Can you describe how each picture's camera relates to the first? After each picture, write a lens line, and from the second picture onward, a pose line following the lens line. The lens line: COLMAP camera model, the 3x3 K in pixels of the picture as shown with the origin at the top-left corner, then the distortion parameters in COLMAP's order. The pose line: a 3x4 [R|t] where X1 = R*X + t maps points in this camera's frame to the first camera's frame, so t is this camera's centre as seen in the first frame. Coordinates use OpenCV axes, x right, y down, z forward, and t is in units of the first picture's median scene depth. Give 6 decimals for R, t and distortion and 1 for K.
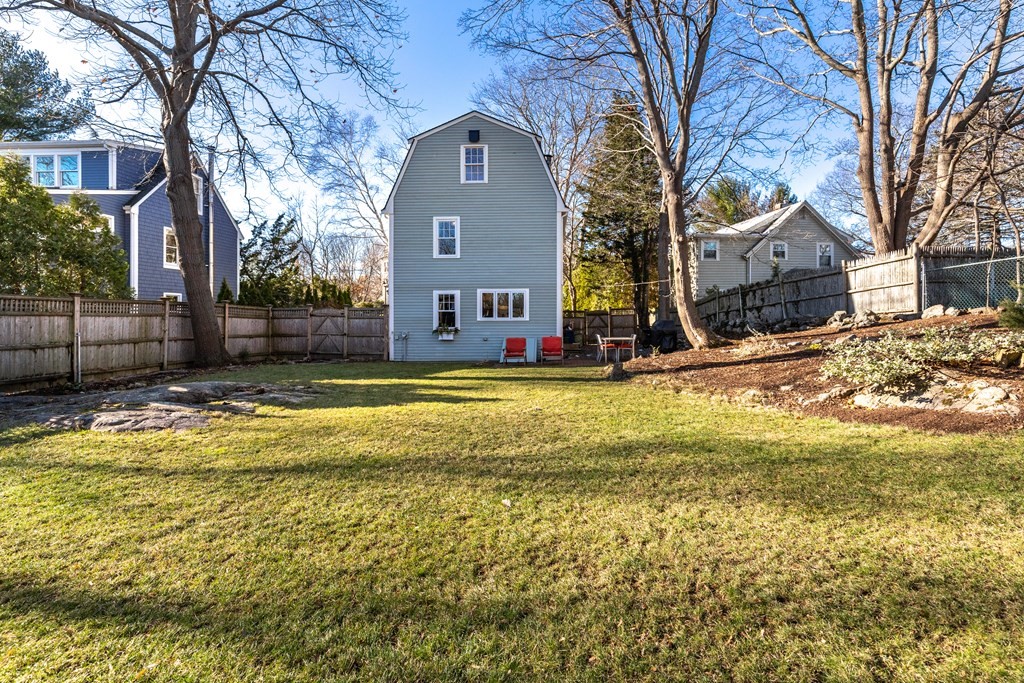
lens RADIAL K [[488.6, 0, 500.5], [0, 488.6, 322.4], [0, 0, 1]] dist [0.016114, -0.010918]
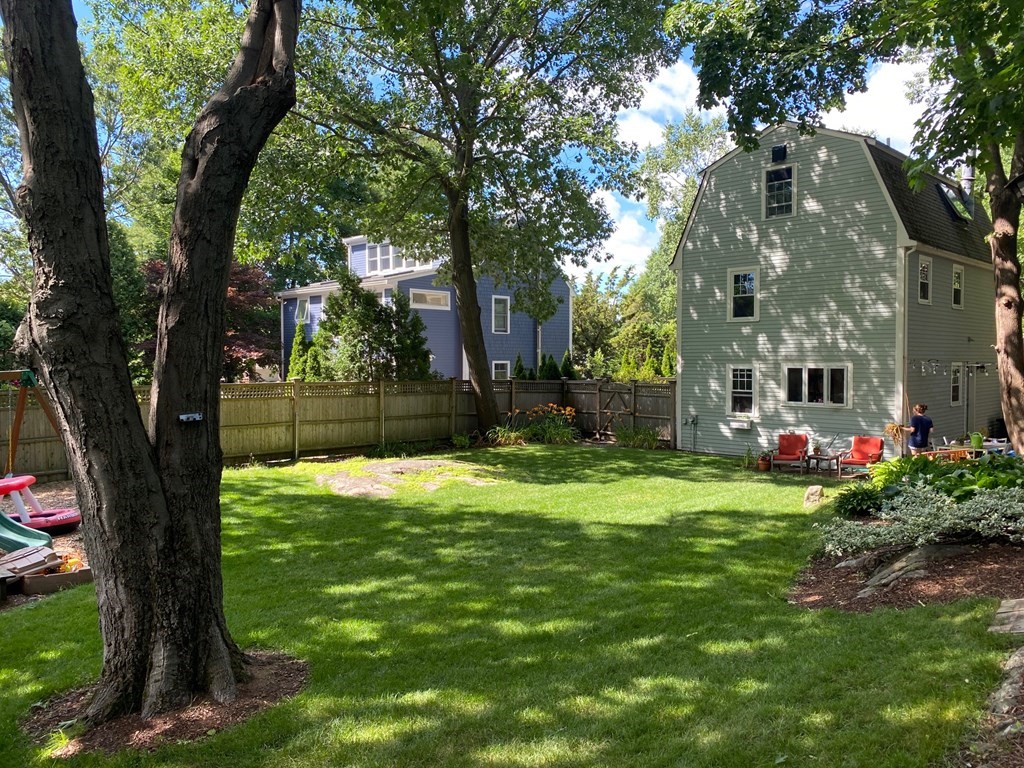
lens RADIAL K [[762.1, 0, 512.0], [0, 762.1, 384.0], [0, 0, 1]] dist [0.000884, 0.000519]
pose [[0.721836, 0.025122, -0.691608, 0.517094], [-0.009125, 0.999600, 0.026786, -0.071174], [0.692004, -0.013024, 0.721776, -0.123353]]
